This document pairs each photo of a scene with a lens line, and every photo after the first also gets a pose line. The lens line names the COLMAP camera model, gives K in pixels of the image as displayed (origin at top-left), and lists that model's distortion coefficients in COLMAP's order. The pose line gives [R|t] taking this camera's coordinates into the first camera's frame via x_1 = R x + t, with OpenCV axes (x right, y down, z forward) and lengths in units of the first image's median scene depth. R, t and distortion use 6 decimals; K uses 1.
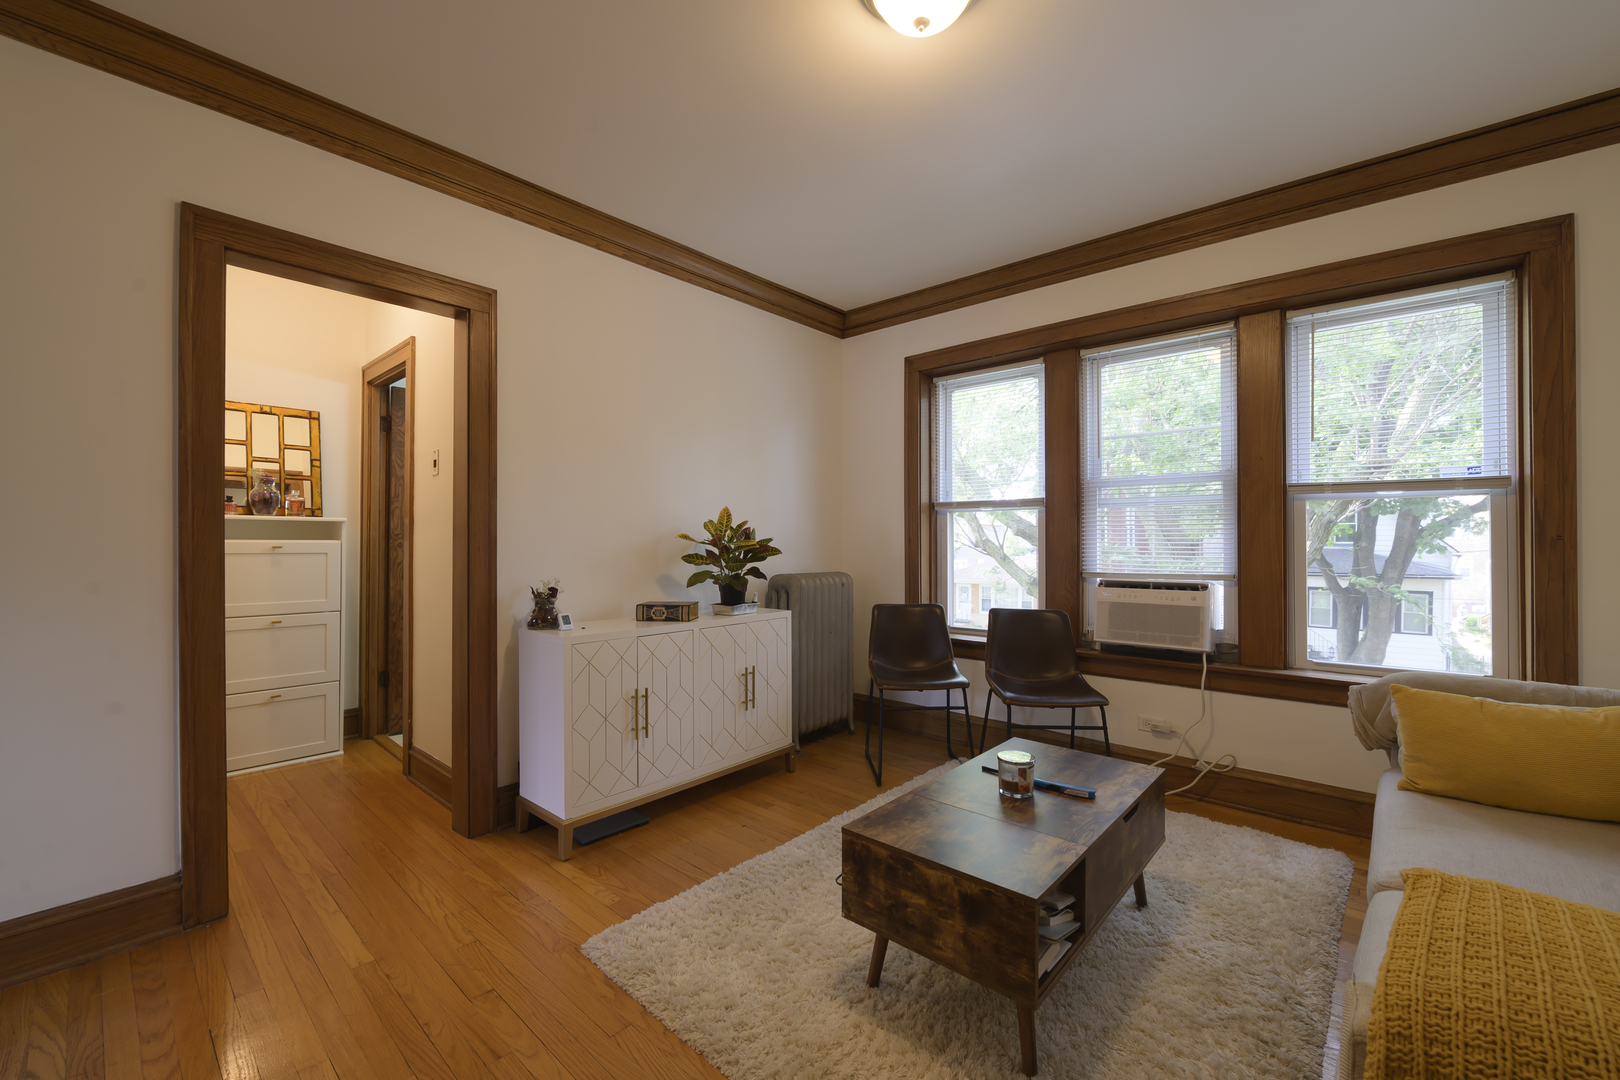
lens RADIAL K [[649.8, 0, 810.0], [0, 649.8, 540.0], [0, 0, 1]] dist [-0.002543, -0.000070]
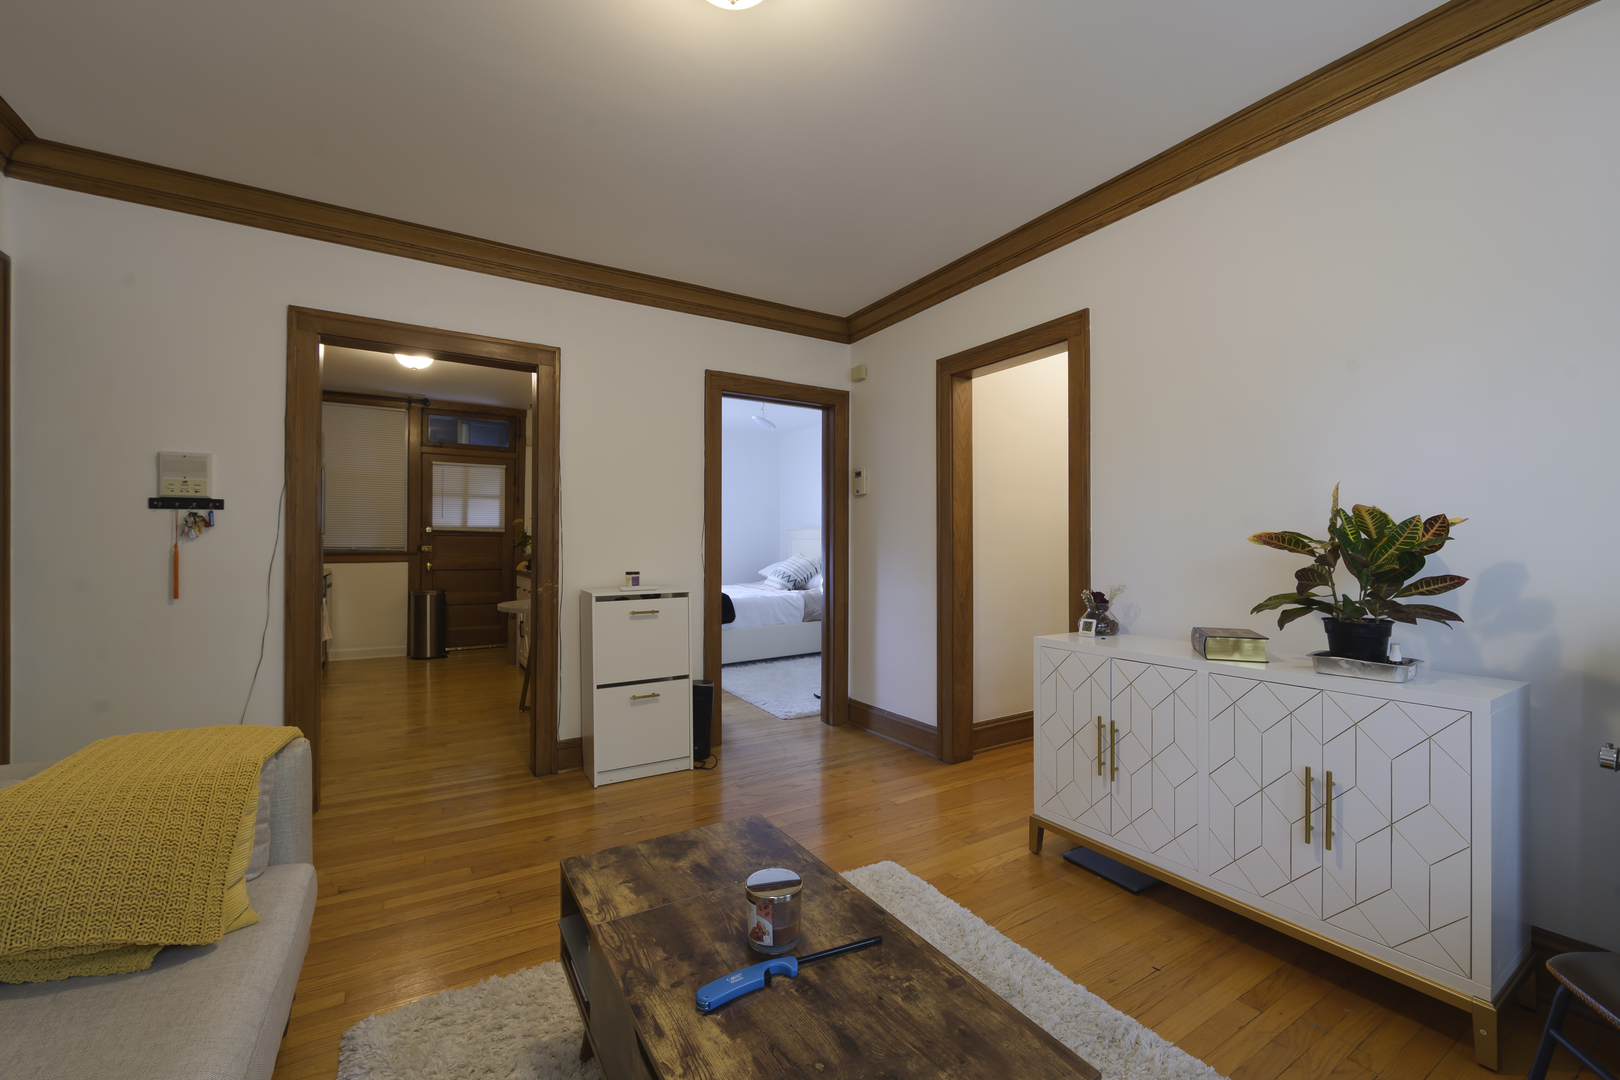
lens RADIAL K [[670.7, 0, 835.1], [0, 670.7, 542.3], [0, 0, 1]] dist [0.000314, -0.000014]
pose [[-0.271030, -0.008397, -0.962534, 0.671847], [0.001363, 0.999958, -0.009108, 0.006702], [0.962570, -0.003780, -0.271008, 0.890805]]
